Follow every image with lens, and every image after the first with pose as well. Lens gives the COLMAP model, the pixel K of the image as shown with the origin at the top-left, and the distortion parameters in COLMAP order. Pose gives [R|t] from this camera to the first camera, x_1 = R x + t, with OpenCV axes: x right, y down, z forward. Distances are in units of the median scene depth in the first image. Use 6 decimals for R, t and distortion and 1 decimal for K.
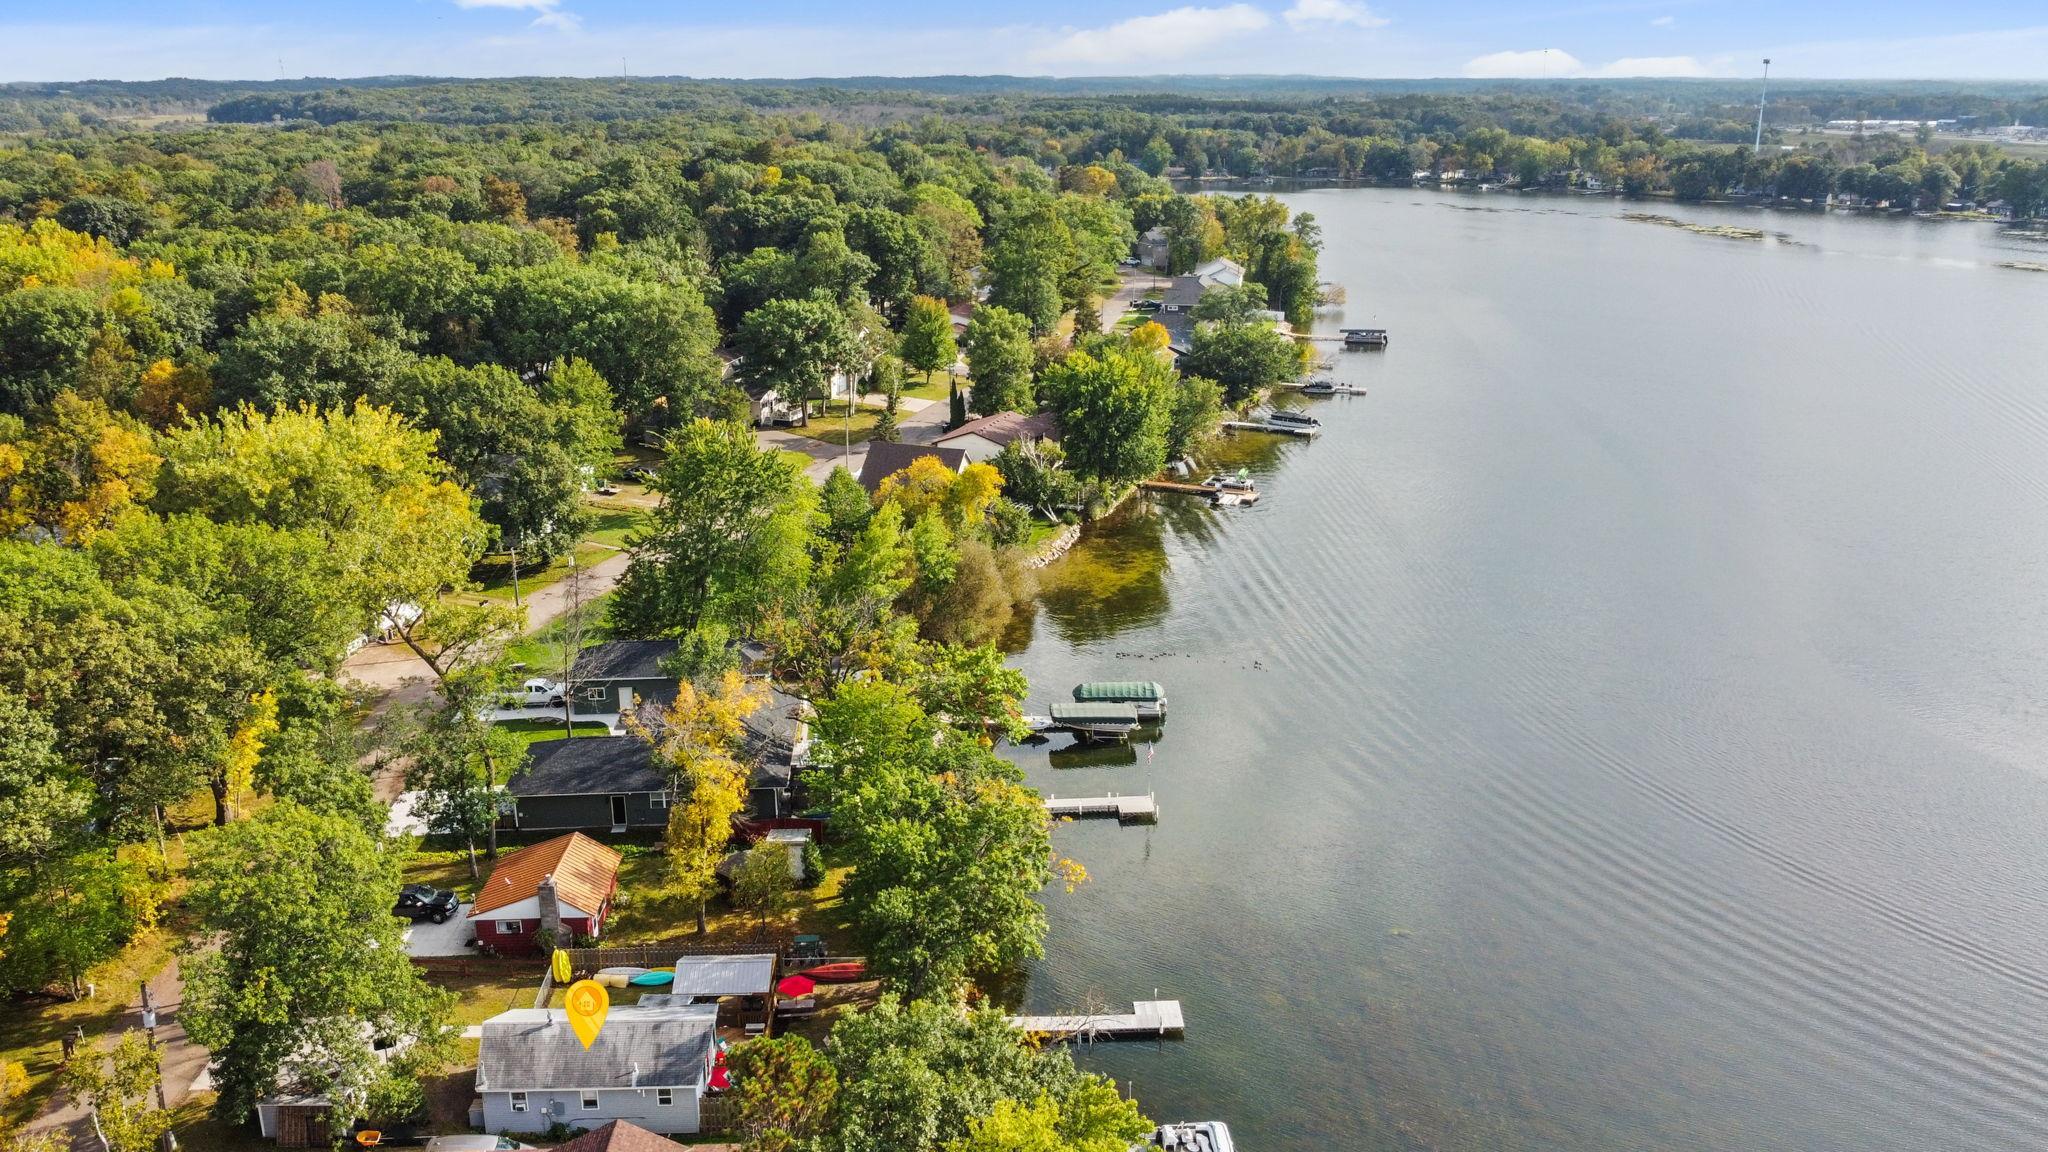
lens RADIAL K [[1759.3, 0, 1024.0], [0, 1759.3, 576.0], [0, 0, 1]] dist [-0.001623, 0.009851]
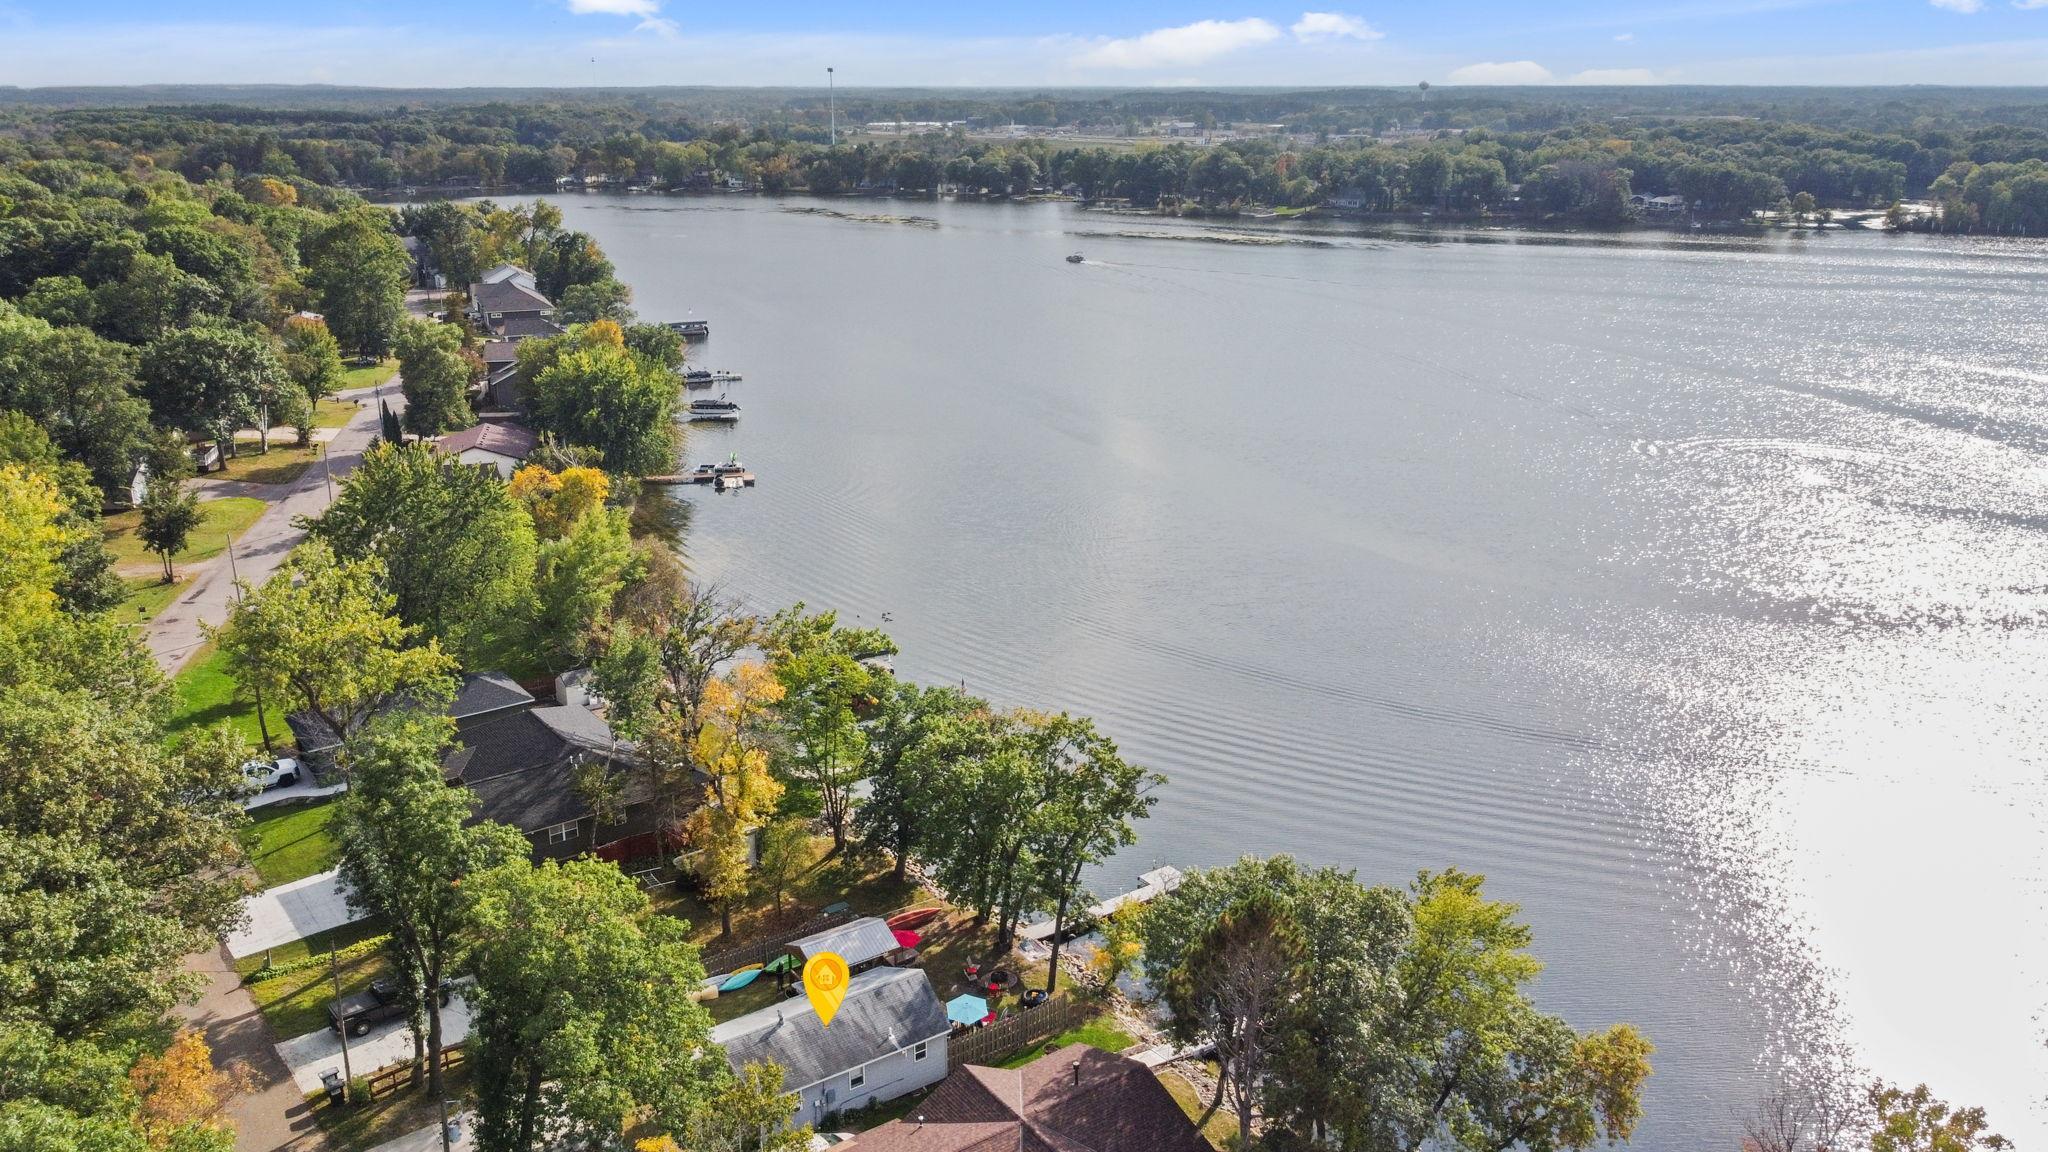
lens RADIAL K [[1759.3, 0, 1024.0], [0, 1759.3, 576.0], [0, 0, 1]] dist [-0.001623, 0.009851]
pose [[0.815291, -0.156736, 0.557436, -0.179424], [0.161206, 0.986049, 0.041475, -0.002403], [-0.556159, 0.056048, 0.829184, 0.027172]]
